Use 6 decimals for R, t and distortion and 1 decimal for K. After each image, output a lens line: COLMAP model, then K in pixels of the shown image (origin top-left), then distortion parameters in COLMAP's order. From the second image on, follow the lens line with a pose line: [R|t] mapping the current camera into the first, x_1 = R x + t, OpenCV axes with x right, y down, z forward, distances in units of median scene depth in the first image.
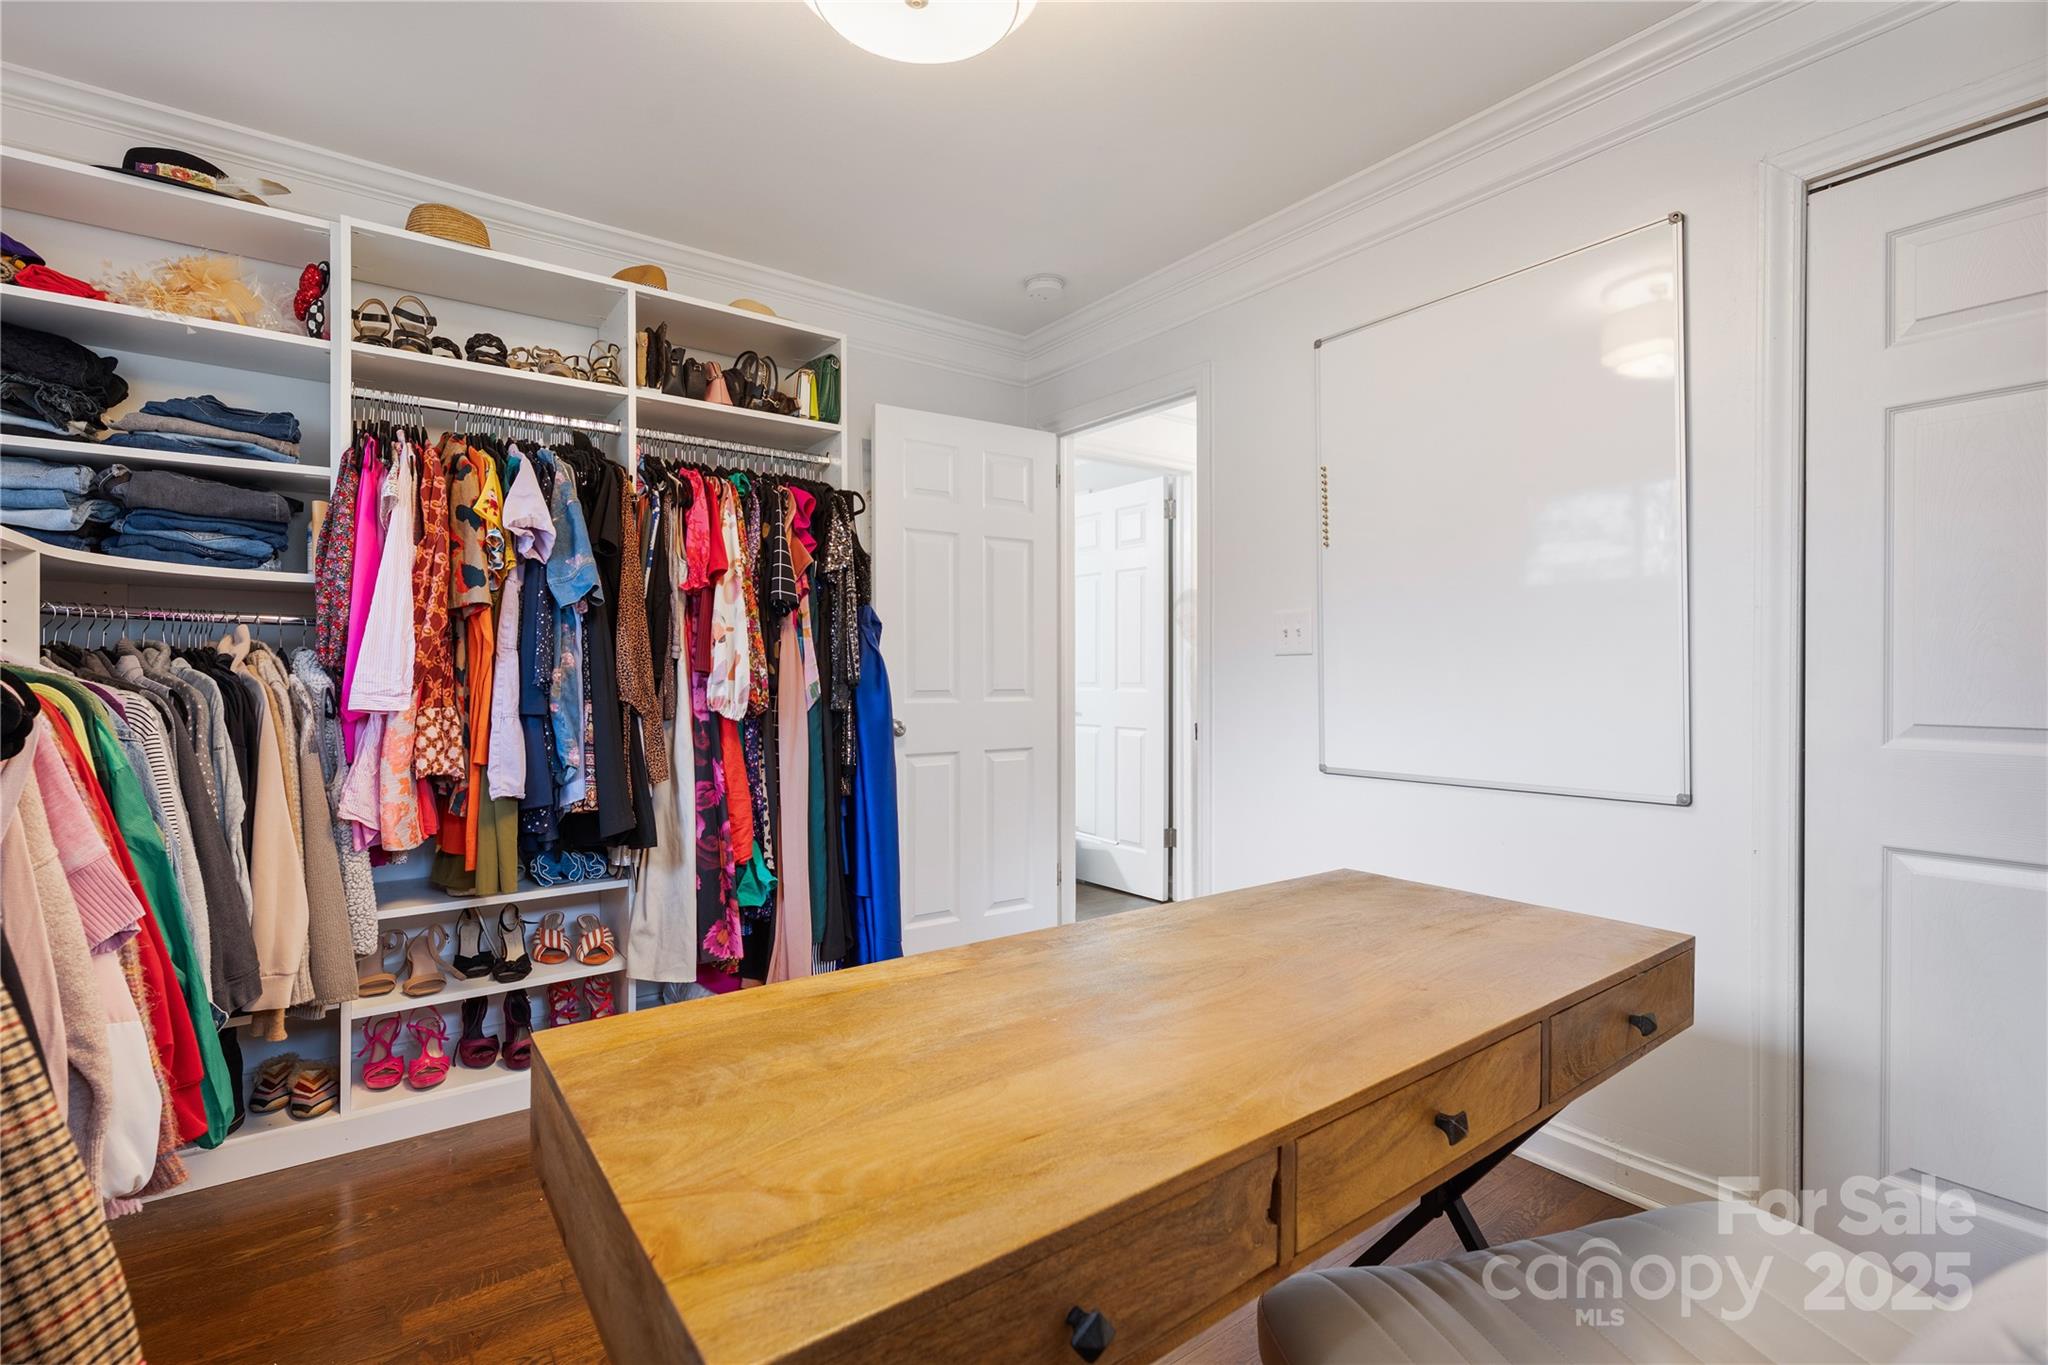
lens RADIAL K [[910.5, 0, 1024.0], [0, 910.5, 682.5], [0, 0, 1]] dist [-0.001637, -0.000172]
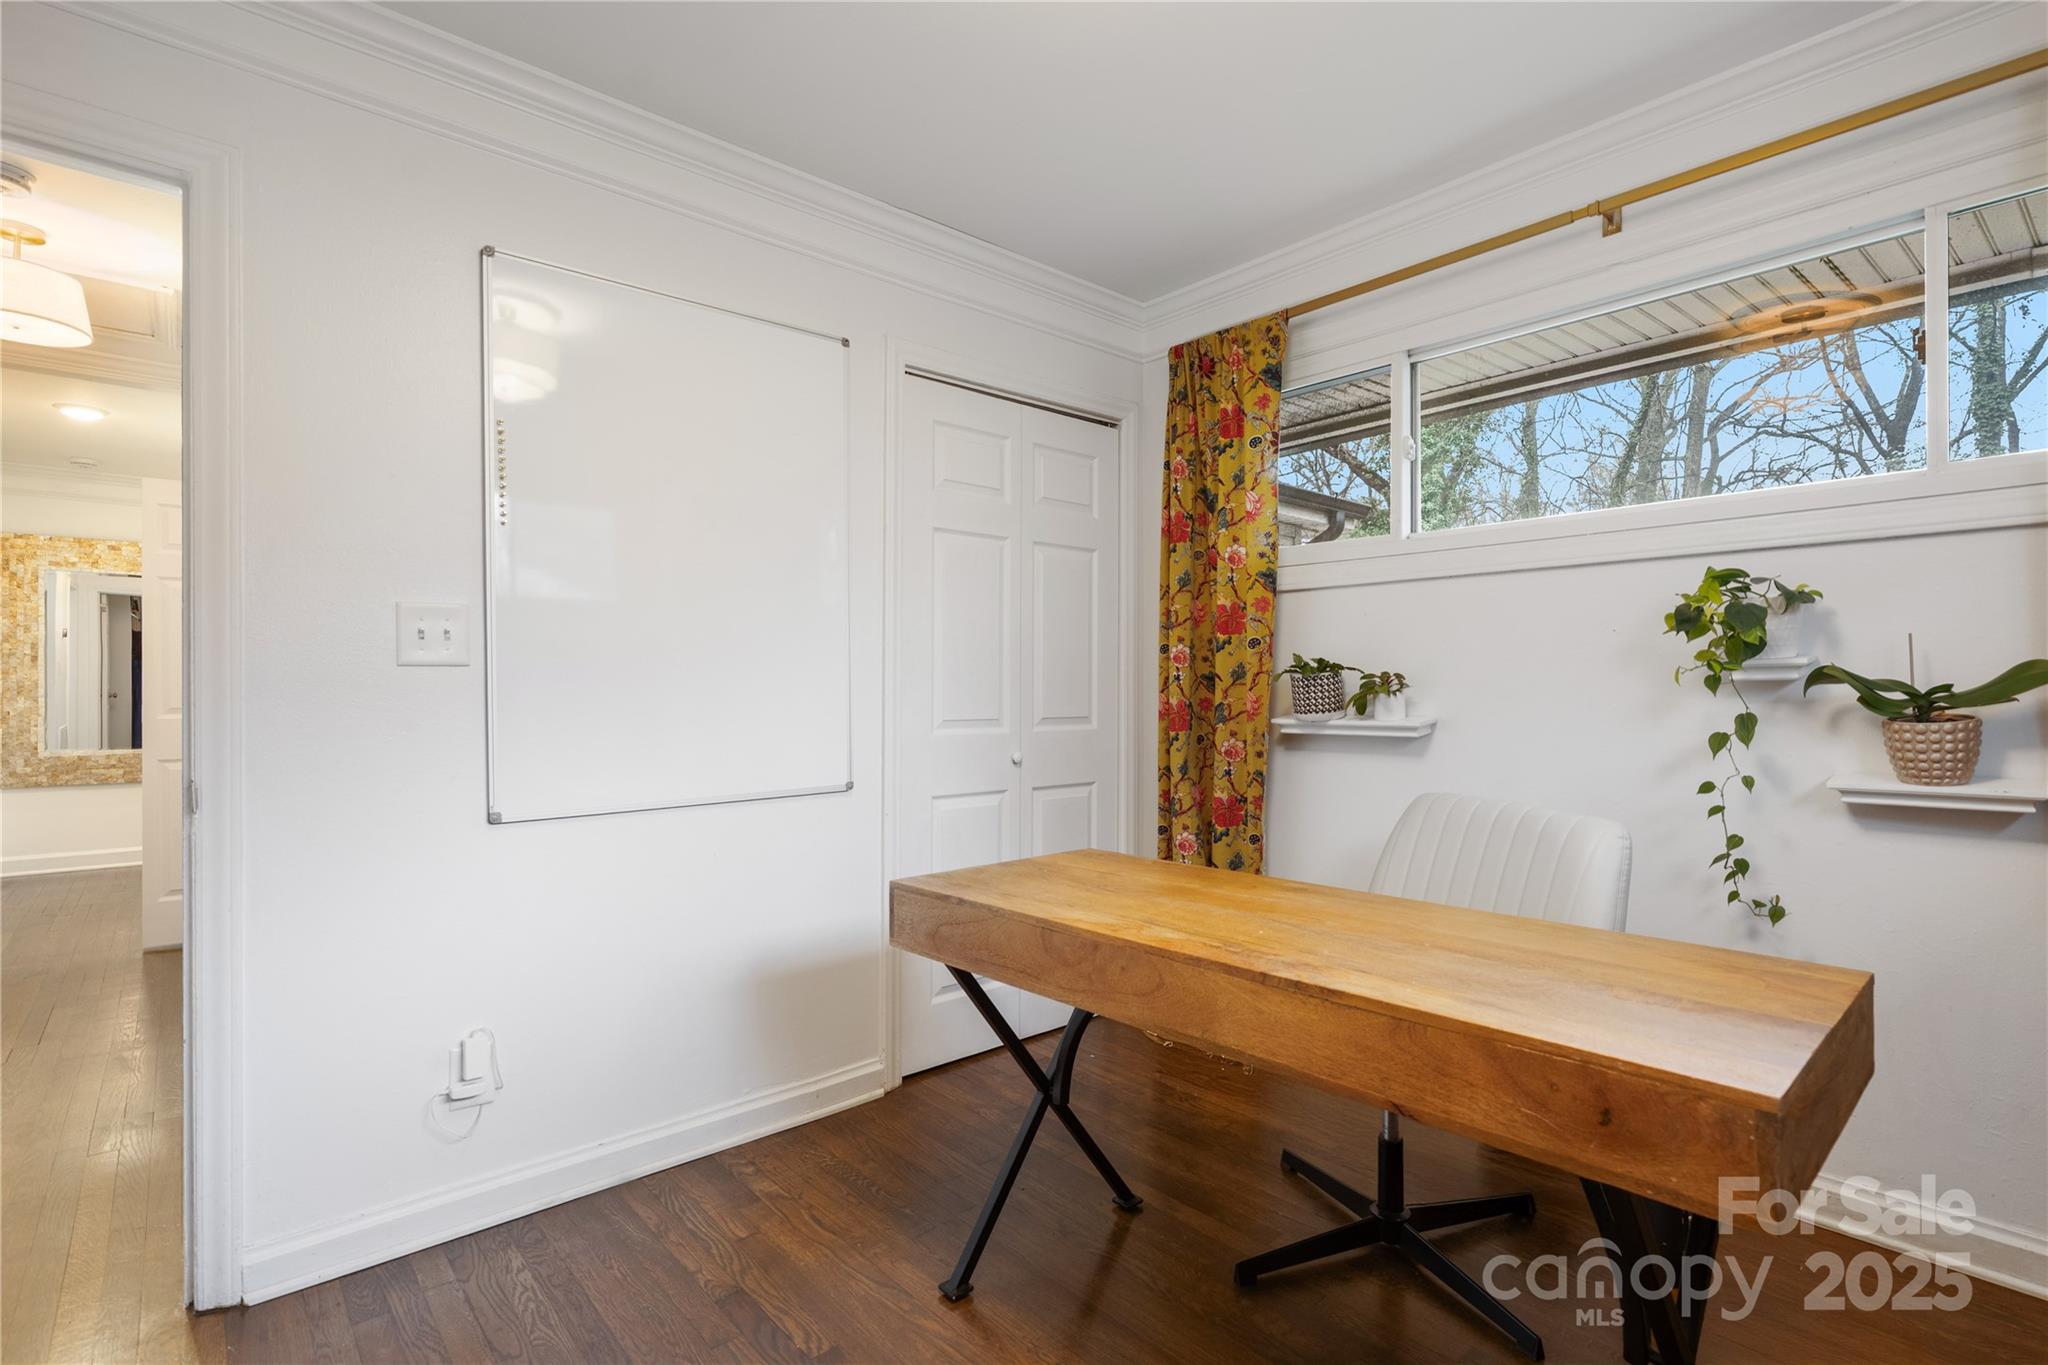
lens RADIAL K [[974.5, 0, 1024.0], [0, 974.5, 682.5], [0, 0, 1]] dist [-0.001249, -0.000459]
pose [[-0.091070, -0.001100, 0.995844, -0.707577], [0.007326, 0.999972, 0.001775, -0.022110], [-0.995818, 0.007457, -0.091059, 0.875315]]
